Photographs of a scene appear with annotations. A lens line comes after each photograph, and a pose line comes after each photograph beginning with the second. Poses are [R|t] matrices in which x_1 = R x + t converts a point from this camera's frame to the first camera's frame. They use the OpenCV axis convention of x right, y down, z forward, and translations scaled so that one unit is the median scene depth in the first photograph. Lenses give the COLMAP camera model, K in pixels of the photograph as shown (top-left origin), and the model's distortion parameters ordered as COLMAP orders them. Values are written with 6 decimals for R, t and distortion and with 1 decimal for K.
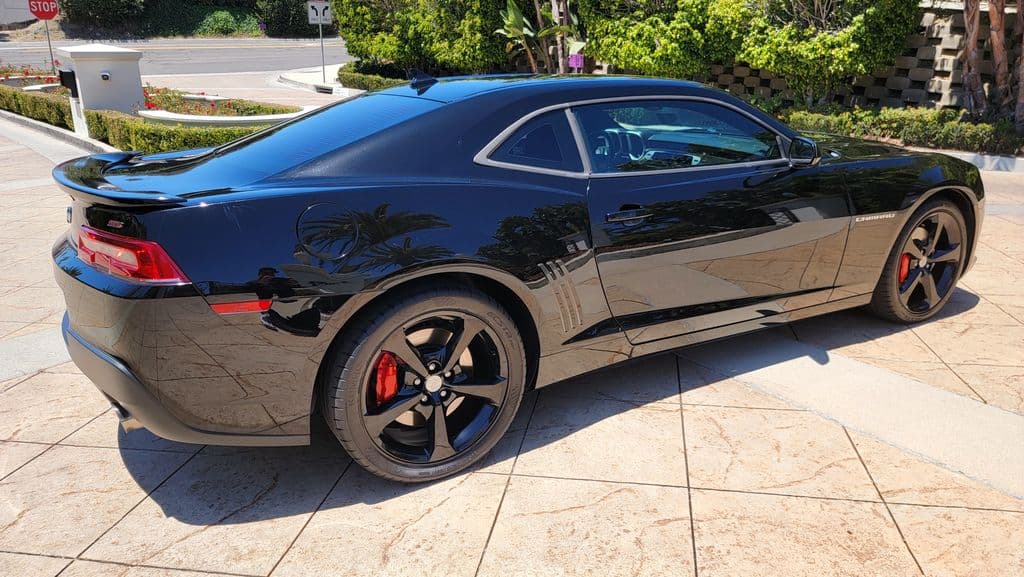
lens RADIAL K [[716.7, 0, 515.0], [0, 716.7, 295.1], [0, 0, 1]] dist [0.056135, -0.043364]
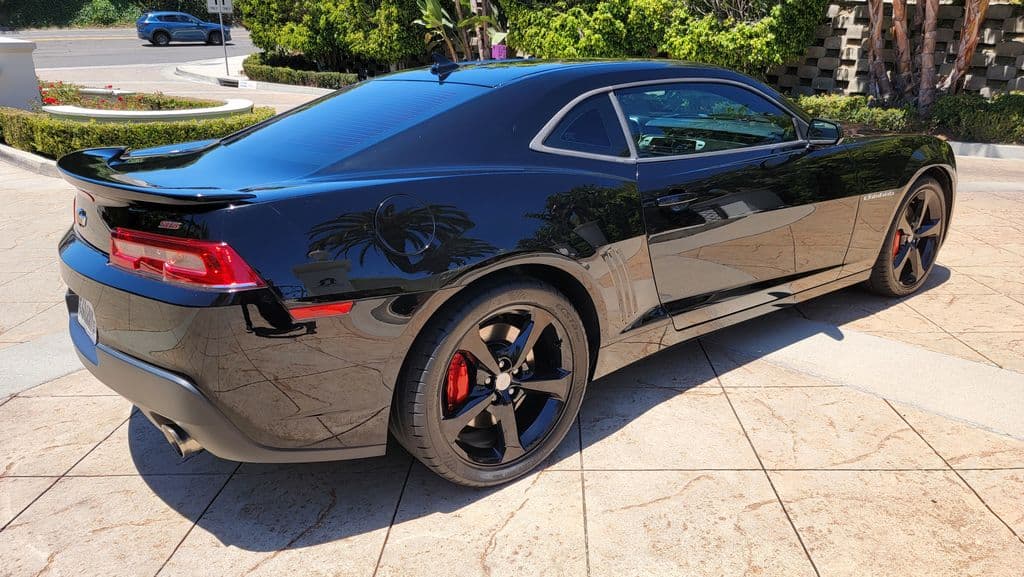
lens RADIAL K [[716.7, 0, 514.2], [0, 716.7, 292.5], [0, 0, 1]] dist [0.056135, -0.043364]
pose [[0.990740, -0.046415, 0.127590, -0.196860], [0.045656, 0.998918, 0.008868, -0.002509], [-0.127864, -0.002961, 0.991787, 0.048030]]
